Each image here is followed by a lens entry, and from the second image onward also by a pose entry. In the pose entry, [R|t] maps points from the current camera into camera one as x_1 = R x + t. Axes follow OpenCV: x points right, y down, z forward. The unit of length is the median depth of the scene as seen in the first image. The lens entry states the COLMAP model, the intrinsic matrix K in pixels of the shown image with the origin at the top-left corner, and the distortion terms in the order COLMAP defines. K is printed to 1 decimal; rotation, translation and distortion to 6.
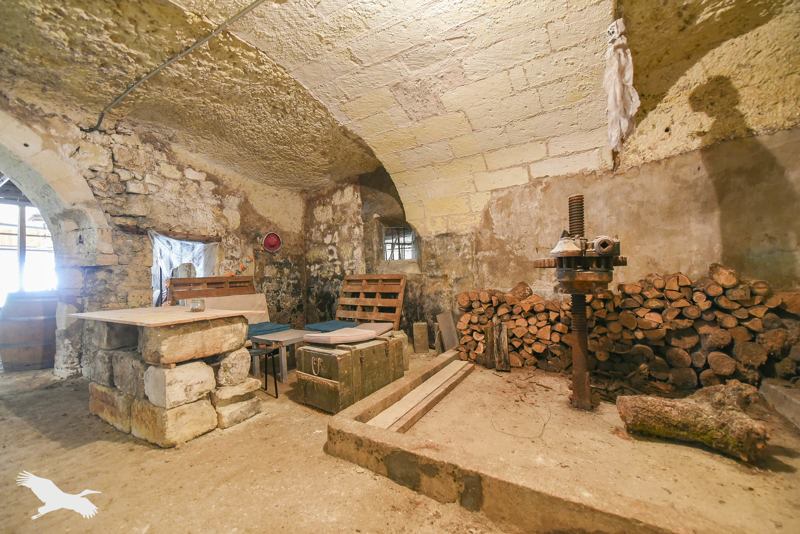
lens RADIAL K [[313.8, 0, 403.6], [0, 313.8, 271.0], [0, 0, 1]] dist [0.002720, 0.000177]
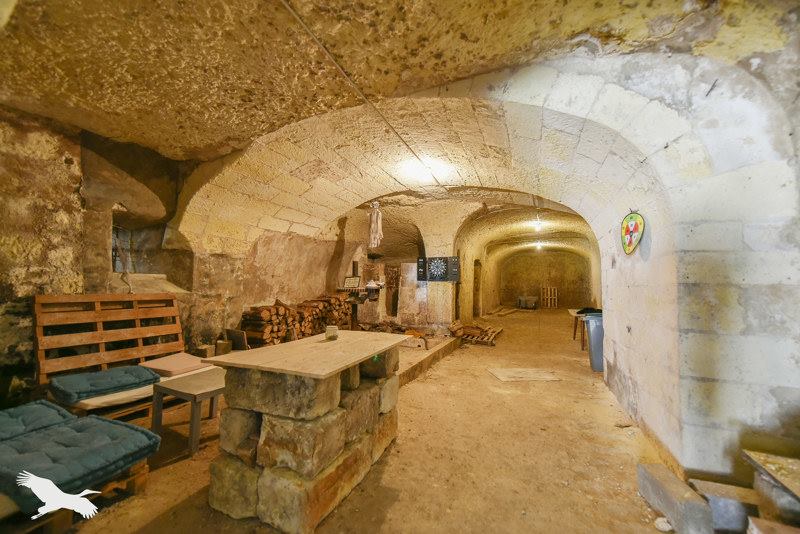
lens RADIAL K [[313.8, 0, 403.4], [0, 313.8, 264.2], [0, 0, 1]] dist [0.002720, 0.000177]
pose [[-0.141326, 0.085663, 0.986250, -0.968629], [-0.029211, 0.995454, -0.090649, -0.010108], [-0.989532, -0.041620, -0.138181, 0.545481]]
